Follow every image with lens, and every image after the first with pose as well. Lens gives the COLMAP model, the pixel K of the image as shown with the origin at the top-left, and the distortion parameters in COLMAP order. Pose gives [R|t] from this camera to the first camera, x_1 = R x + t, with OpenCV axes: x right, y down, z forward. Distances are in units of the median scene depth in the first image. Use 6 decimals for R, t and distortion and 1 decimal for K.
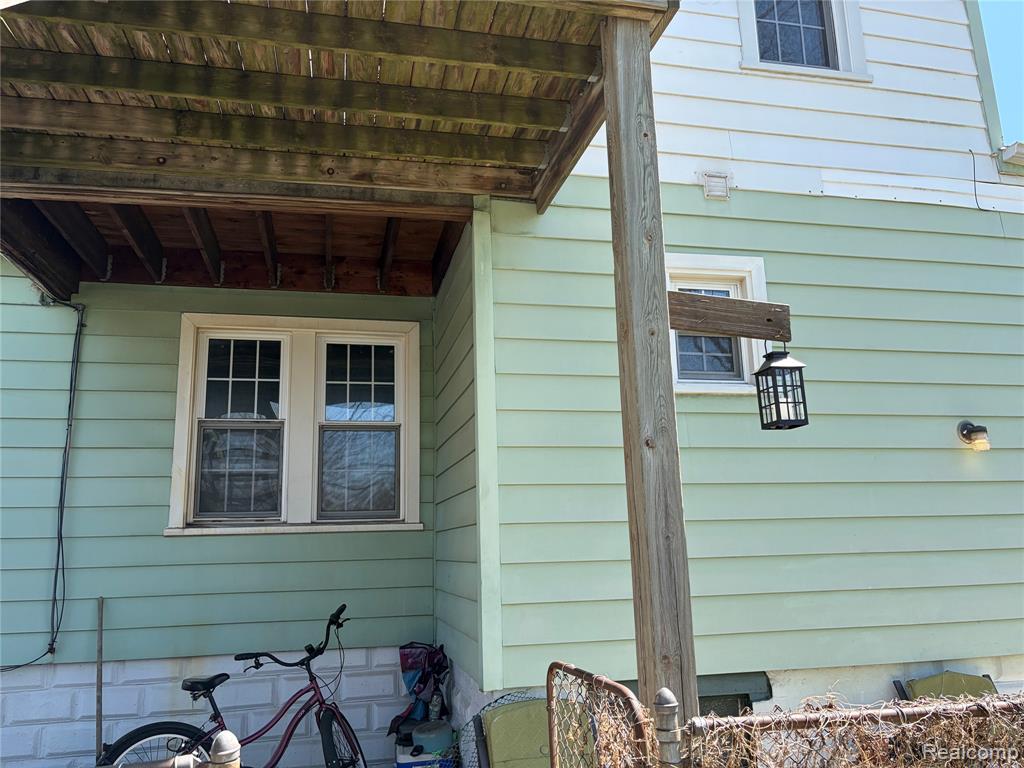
lens RADIAL K [[771.1, 0, 511.6], [0, 771.1, 387.9], [0, 0, 1]] dist [0.045426, -0.034953]
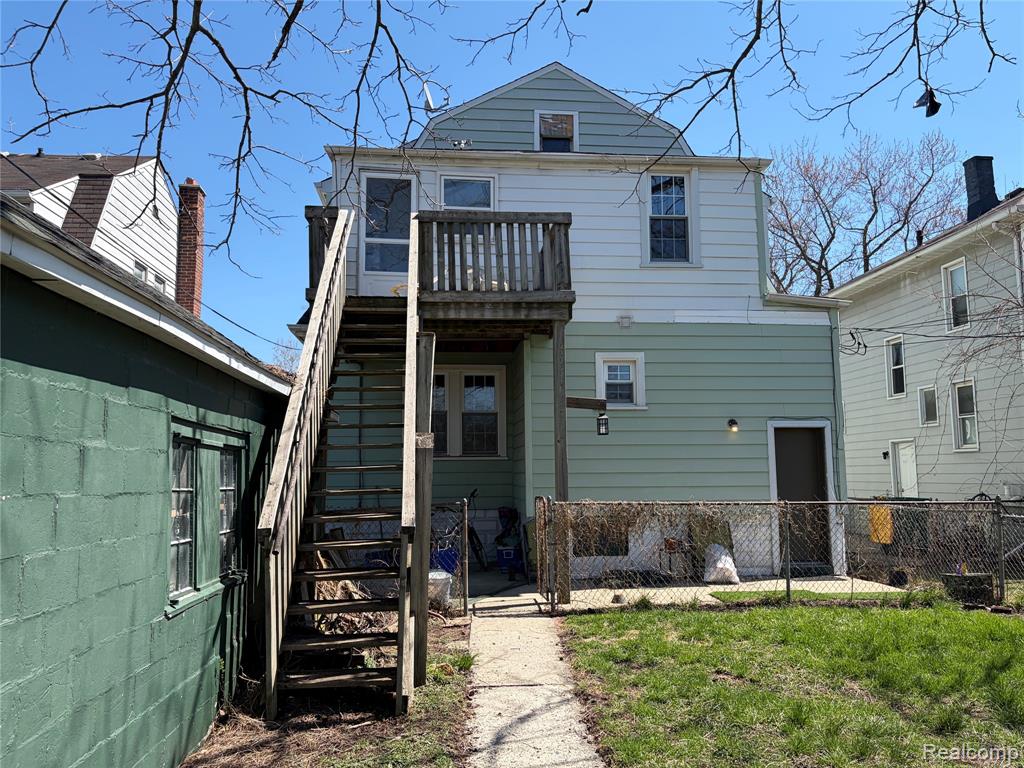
lens RADIAL K [[771.1, 0, 516.6], [0, 771.1, 388.4], [0, 0, 1]] dist [0.045426, -0.034953]
pose [[0.992174, 0.004167, -0.124797, 0.211132], [0.007965, 0.995295, 0.096561, -0.267549], [0.124612, -0.096799, 0.987472, -1.331065]]
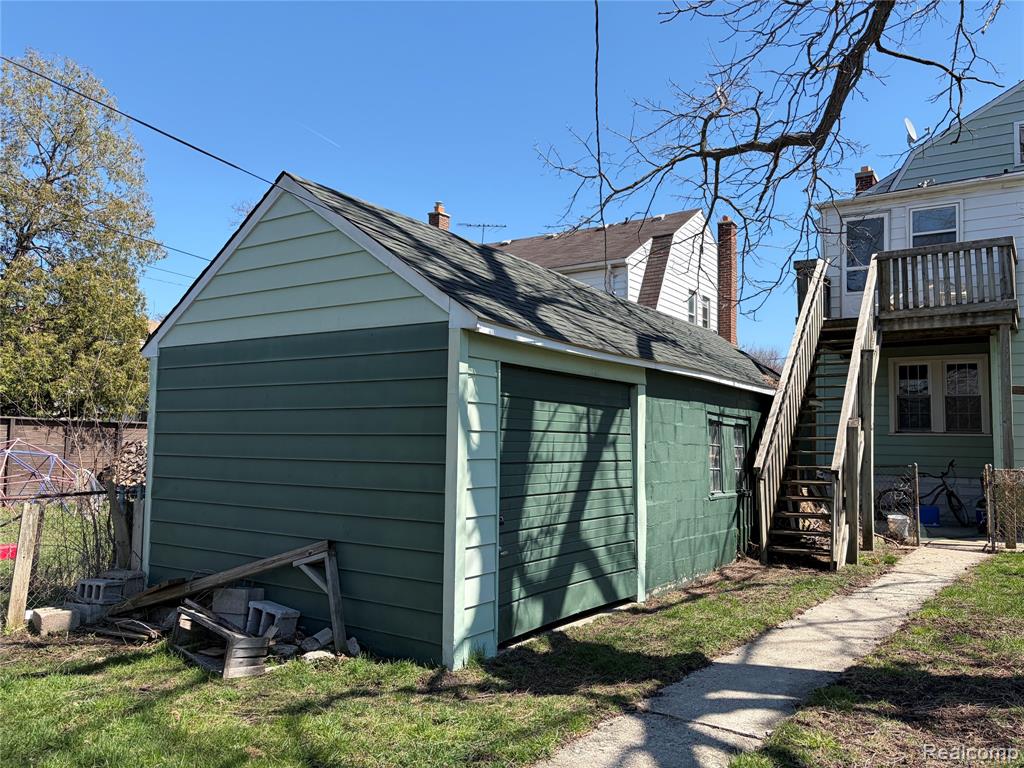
lens RADIAL K [[771.1, 0, 512.7], [0, 771.1, 389.9], [0, 0, 1]] dist [0.045426, -0.034953]
pose [[0.688965, -0.013343, -0.724671, 0.761144], [0.112368, 0.989708, 0.088609, -0.428354], [0.716031, -0.142478, 0.683374, -2.150191]]
